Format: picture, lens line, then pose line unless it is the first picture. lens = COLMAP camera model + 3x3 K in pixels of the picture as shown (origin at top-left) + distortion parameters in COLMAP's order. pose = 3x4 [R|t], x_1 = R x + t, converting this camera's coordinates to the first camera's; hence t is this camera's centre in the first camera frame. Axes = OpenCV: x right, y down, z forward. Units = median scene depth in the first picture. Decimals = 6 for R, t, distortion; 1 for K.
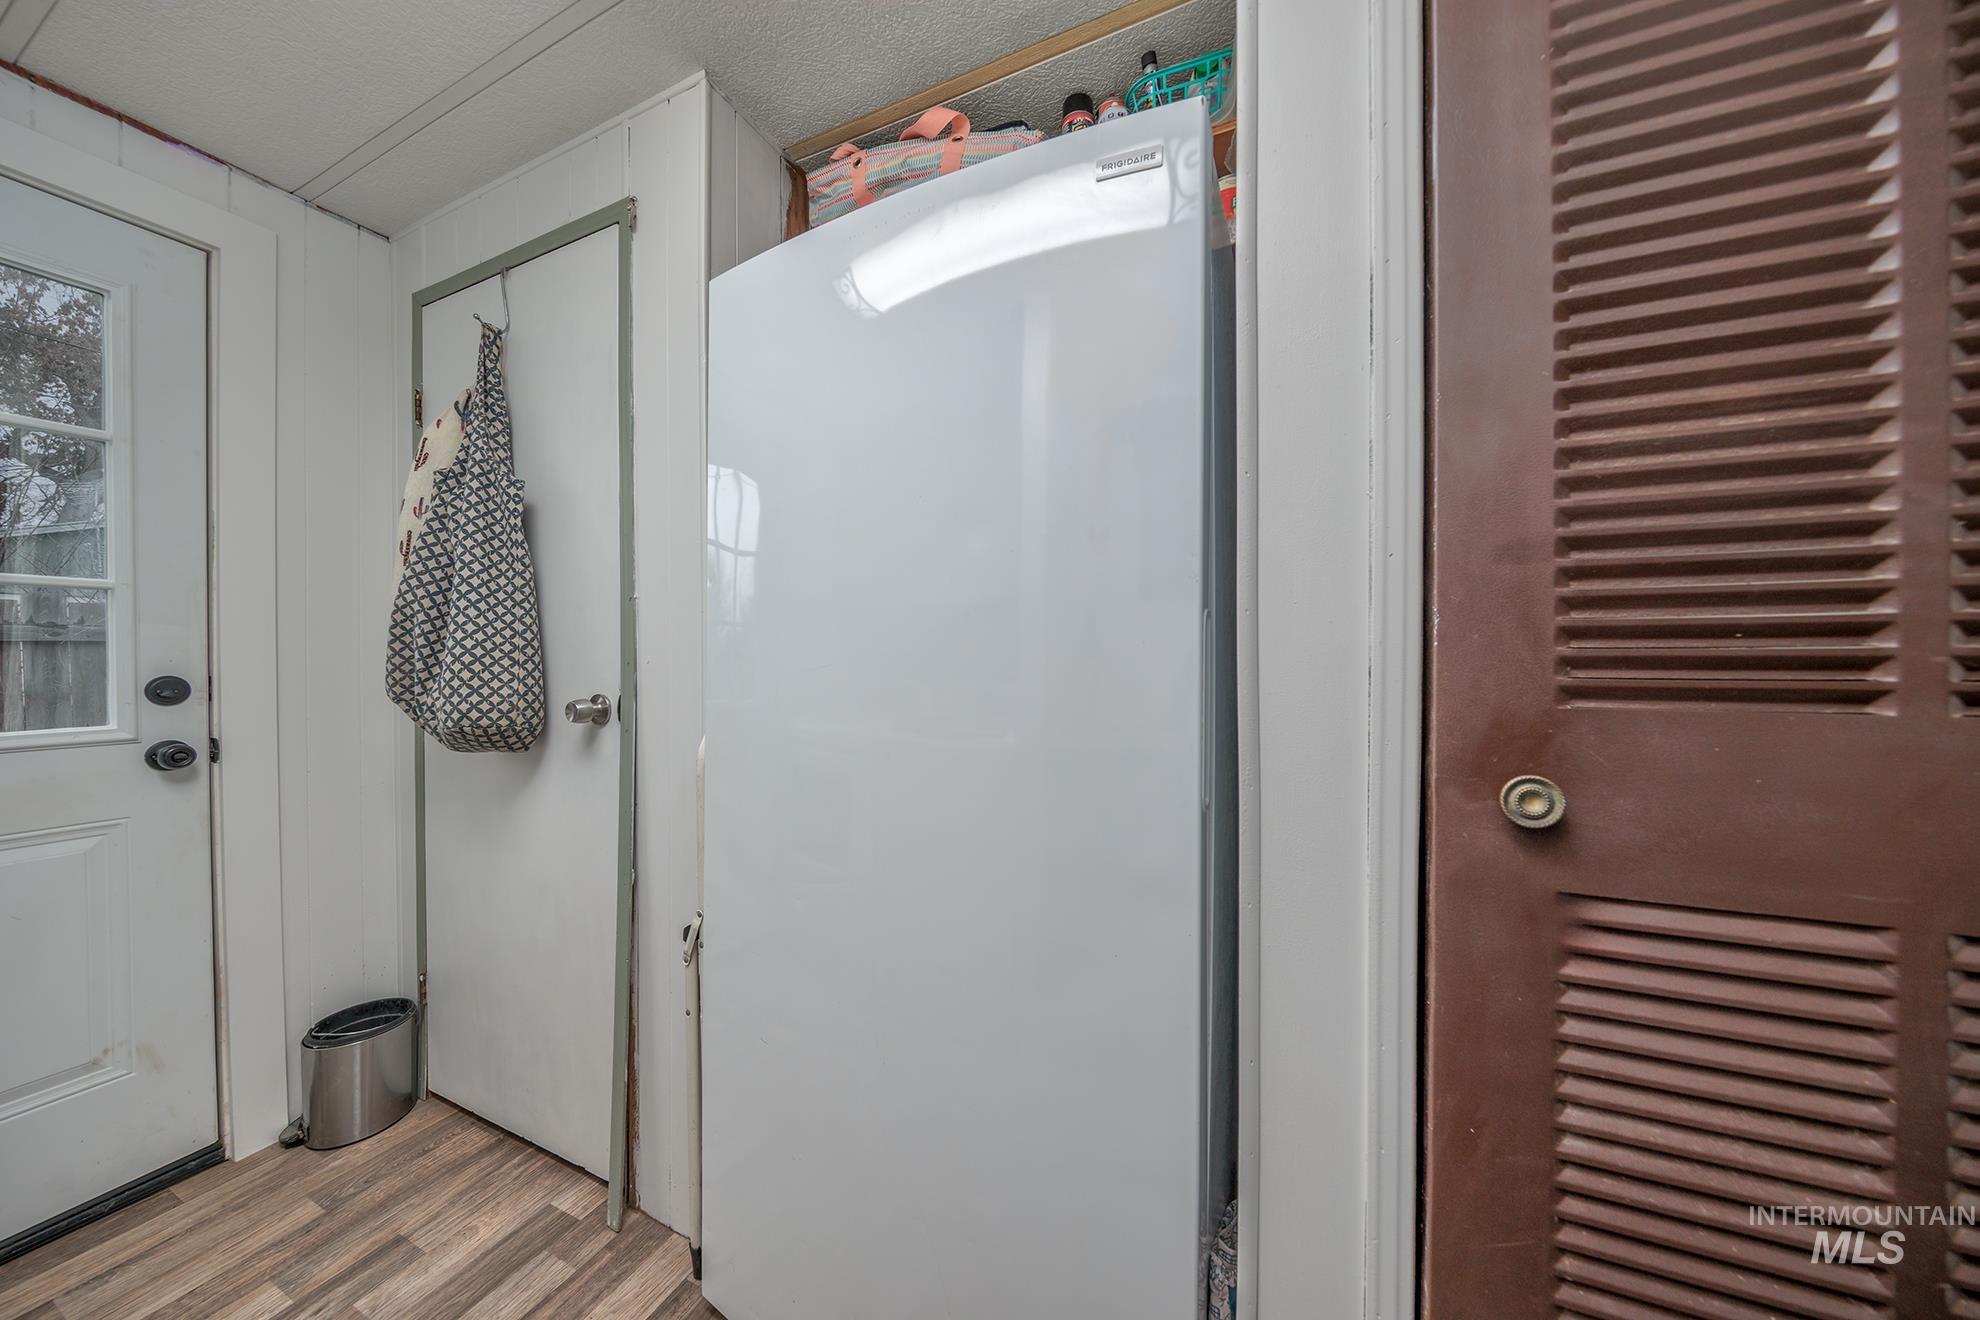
lens RADIAL K [[642.8, 0, 994.3], [0, 642.8, 657.3], [0, 0, 1]] dist [-0.005243, 0.000055]
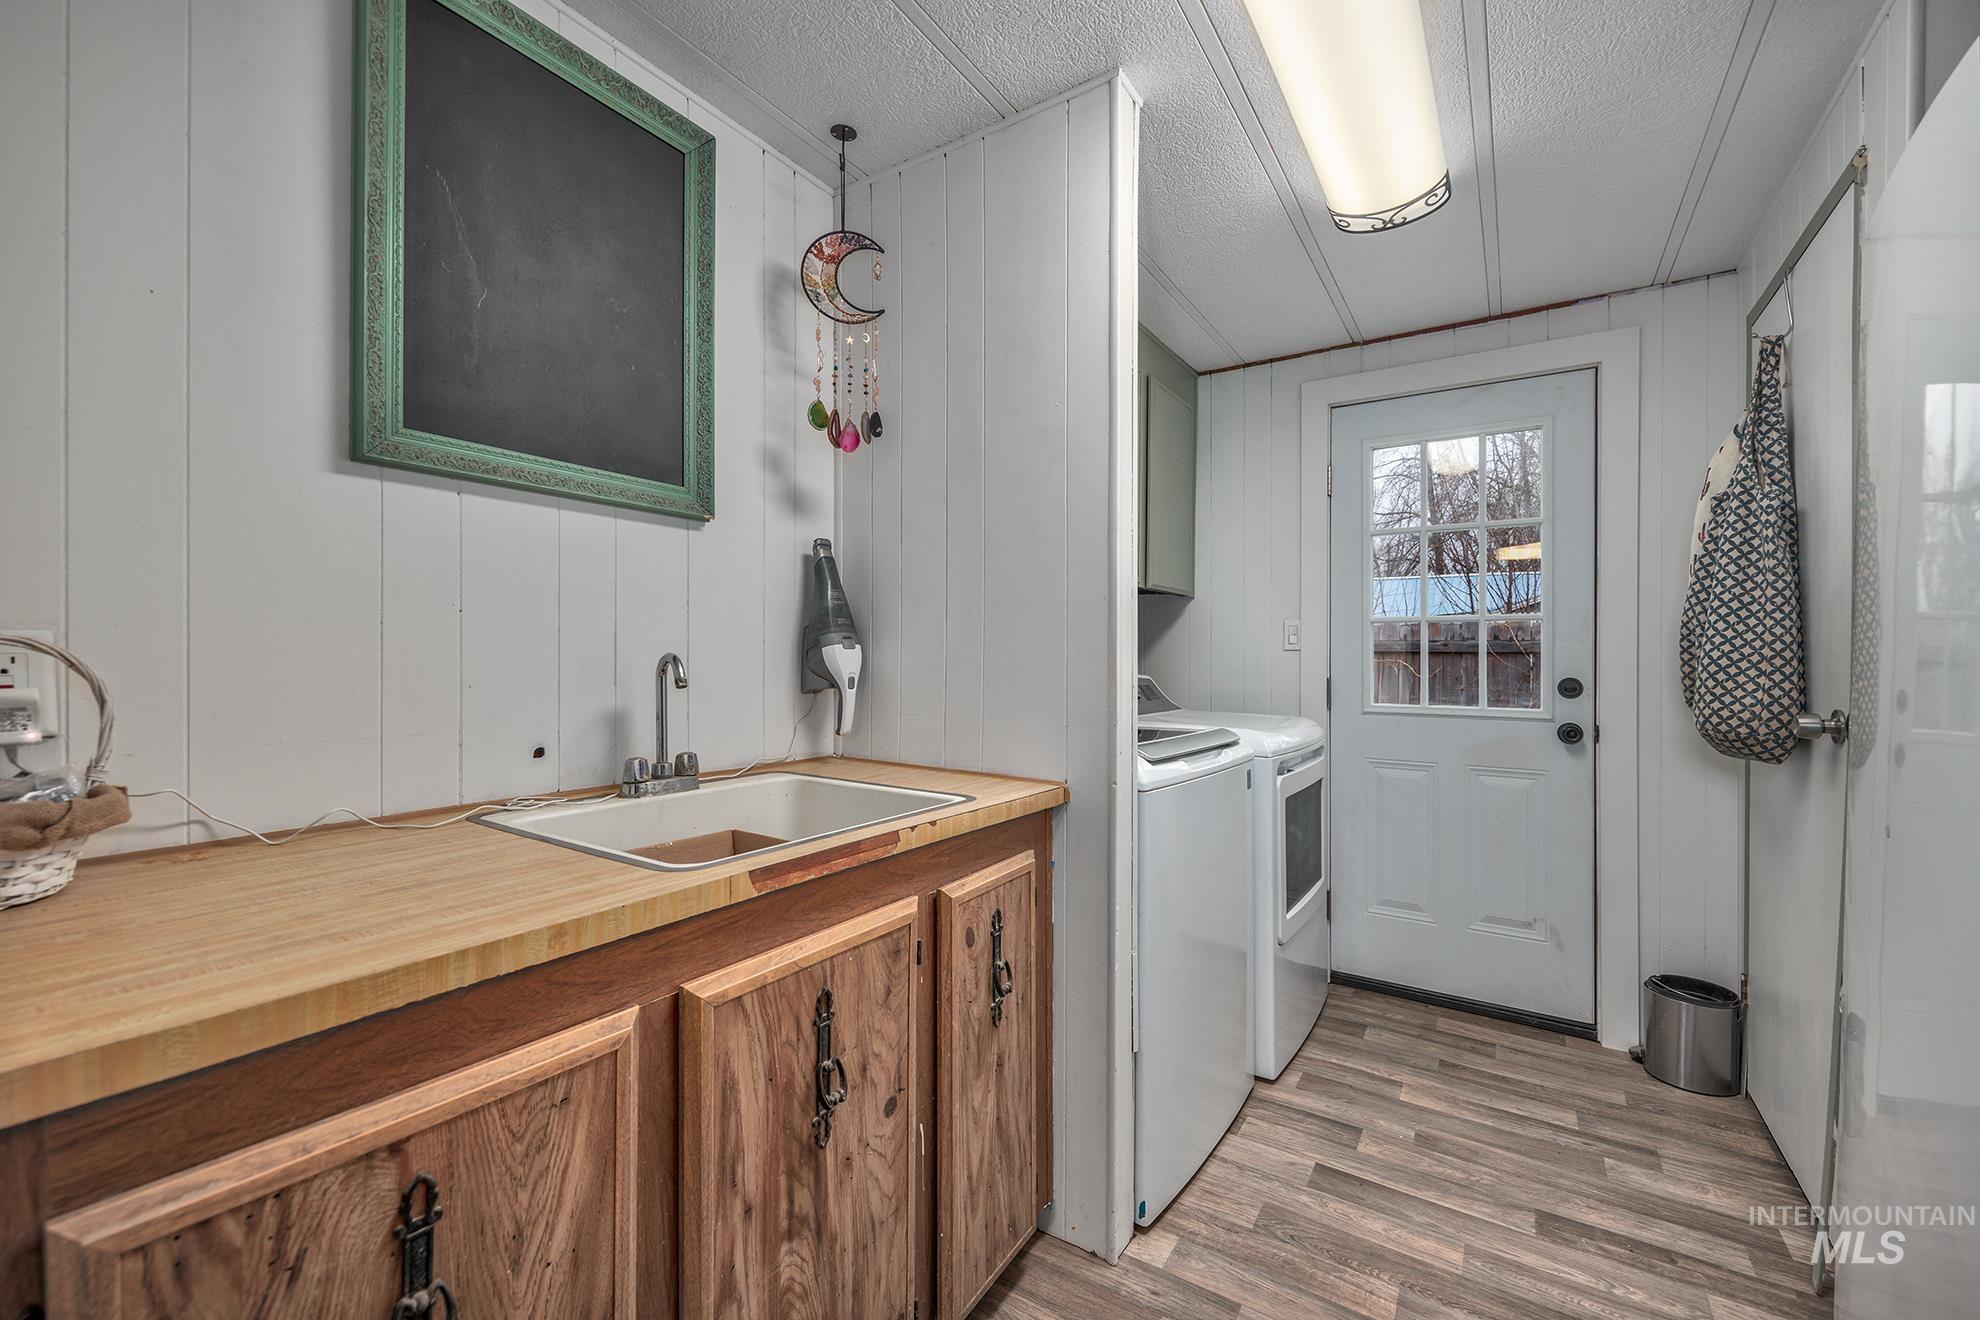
lens RADIAL K [[807.1, 0, 985.7], [0, 807.1, 657.5], [0, 0, 1]] dist [0.001614, -0.000677]
pose [[-0.160901, 0.000863, -0.986970, 0.712459], [-0.010258, 0.999944, 0.002547, -0.007139], [0.986917, 0.010534, -0.160883, -0.004793]]
